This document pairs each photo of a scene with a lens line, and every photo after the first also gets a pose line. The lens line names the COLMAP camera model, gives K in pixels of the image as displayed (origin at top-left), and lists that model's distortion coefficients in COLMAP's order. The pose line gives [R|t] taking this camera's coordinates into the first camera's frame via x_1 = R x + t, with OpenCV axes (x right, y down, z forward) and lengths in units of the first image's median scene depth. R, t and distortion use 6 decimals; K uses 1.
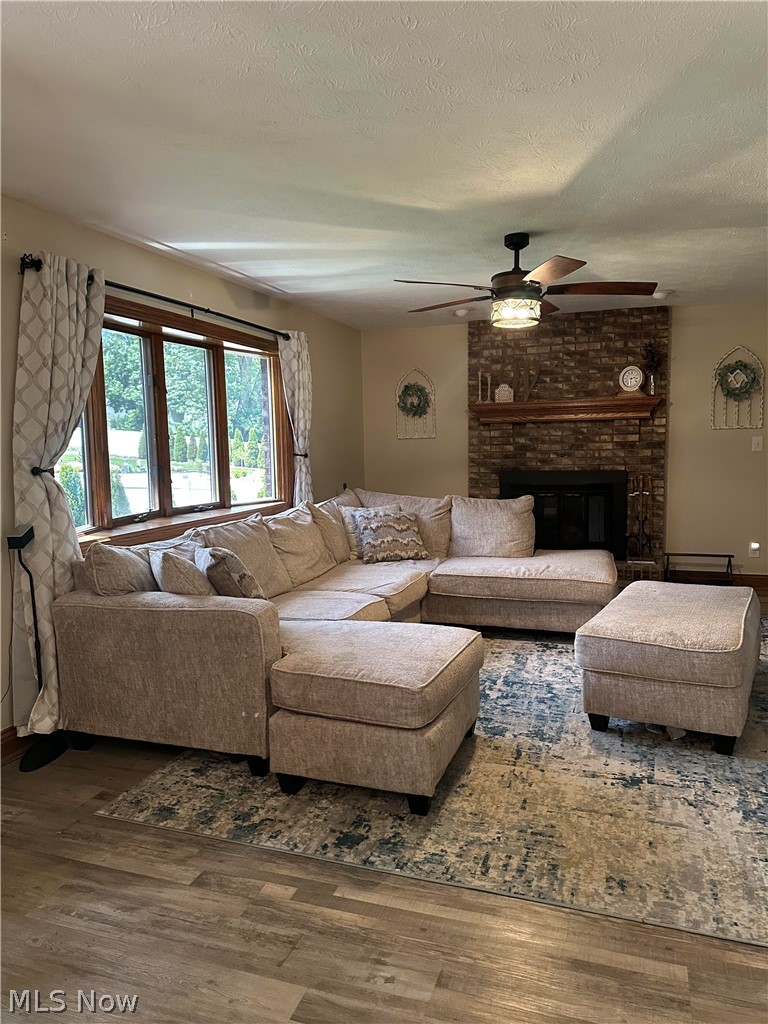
lens RADIAL K [[710.2, 0, 384.0], [0, 710.2, 512.0], [0, 0, 1]] dist [0.072069, -0.080142]
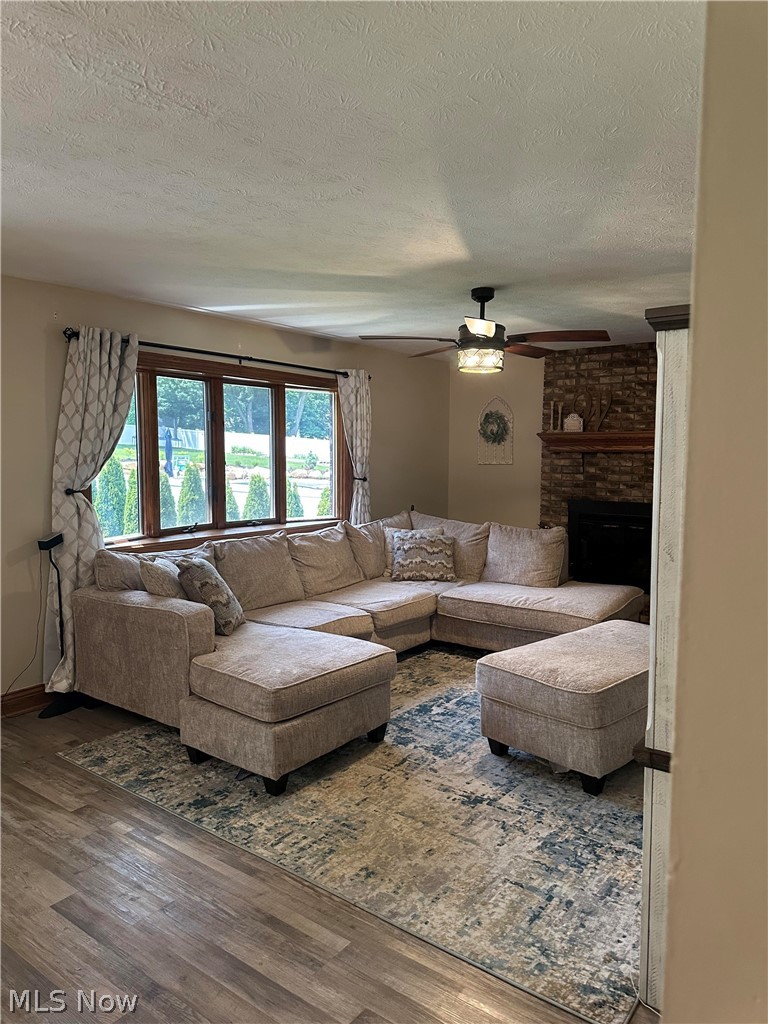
lens RADIAL K [[702.9, 0, 381.6], [0, 702.9, 517.9], [0, 0, 1]] dist [0.110514, -0.159759]
pose [[0.951918, 0.051736, -0.301952, 0.427586], [-0.053417, 0.998569, 0.002693, -0.040630], [0.301659, 0.013566, 0.953319, -0.066310]]
